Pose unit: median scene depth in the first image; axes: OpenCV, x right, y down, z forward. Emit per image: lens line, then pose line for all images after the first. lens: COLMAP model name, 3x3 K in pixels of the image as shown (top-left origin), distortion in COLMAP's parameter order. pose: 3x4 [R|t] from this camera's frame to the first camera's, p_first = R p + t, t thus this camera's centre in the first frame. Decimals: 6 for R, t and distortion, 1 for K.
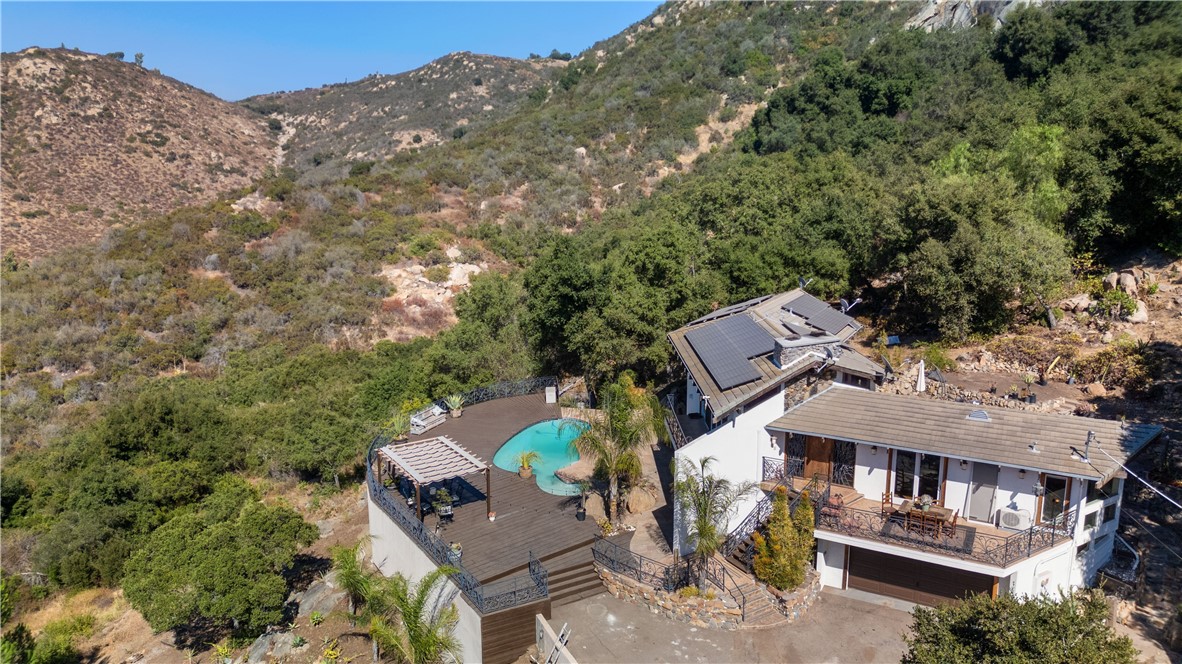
lens RADIAL K [[823.1, 0, 588.8], [0, 823.1, 324.9], [0, 0, 1]] dist [0.095070, -0.097903]
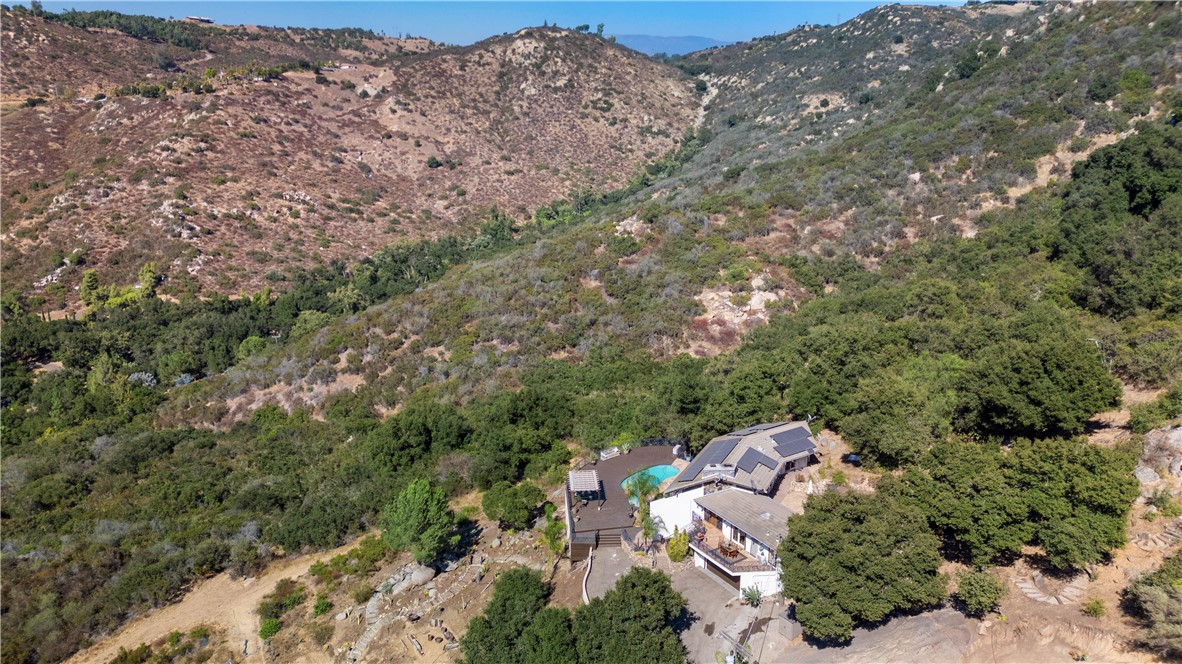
lens RADIAL K [[819.7, 0, 591.9], [0, 819.7, 327.5], [0, 0, 1]] dist [0.090095, -0.094456]
pose [[0.880559, 0.127477, -0.456470, 0.051884], [-0.090413, 0.990642, 0.102242, -0.031649], [0.465232, -0.048759, 0.883845, -0.067642]]
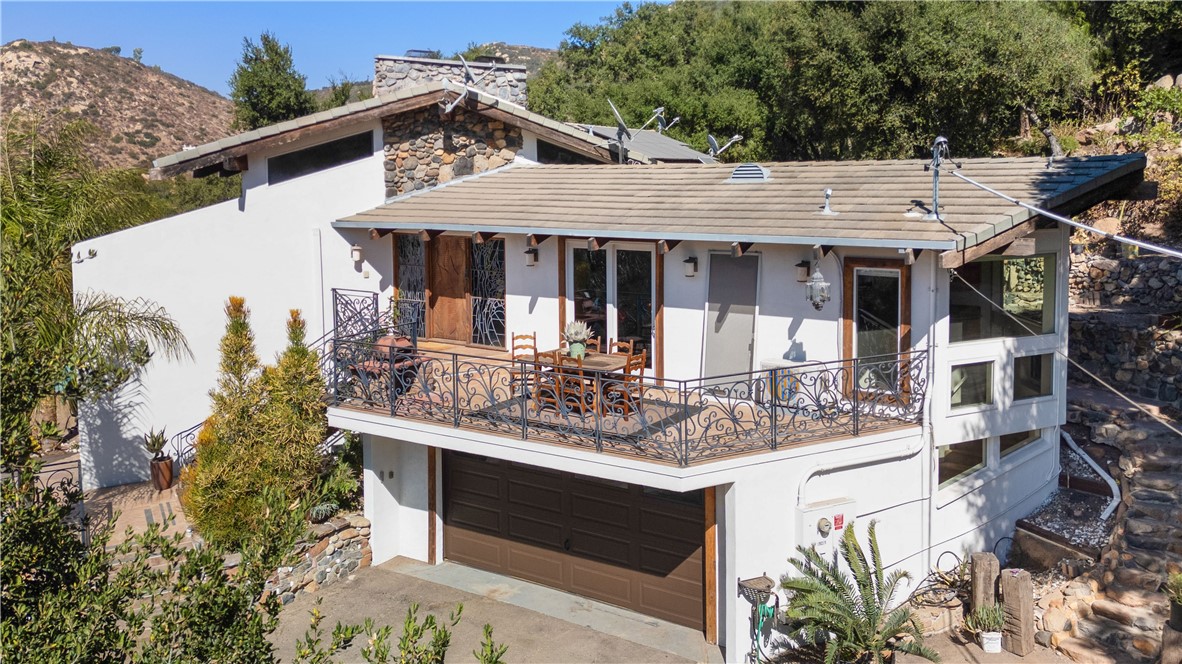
lens RADIAL K [[963.8, 0, 589.6], [0, 963.8, 265.7], [0, 0, 1]] dist [0.113256, -0.143127]
pose [[0.997920, 0.006361, -0.064146, 0.020348], [-0.012837, 0.994799, -0.101049, 0.010443], [0.063169, 0.101663, 0.992811, 0.023728]]
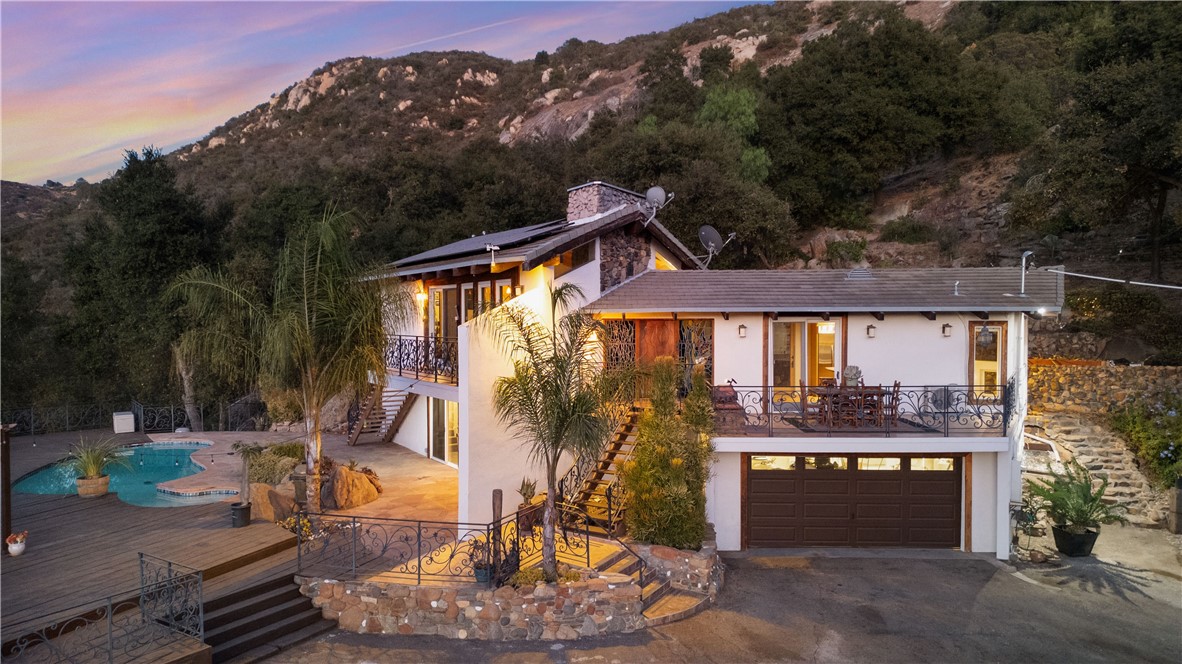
lens RADIAL K [[831.0, 0, 594.5], [0, 831.0, 338.8], [0, 0, 1]] dist [0.062442, -0.054613]
pose [[0.874887, -0.016450, 0.484047, -0.003456], [0.095742, 0.985575, -0.139555, 0.011622], [-0.474769, 0.168439, 0.863842, 0.024606]]
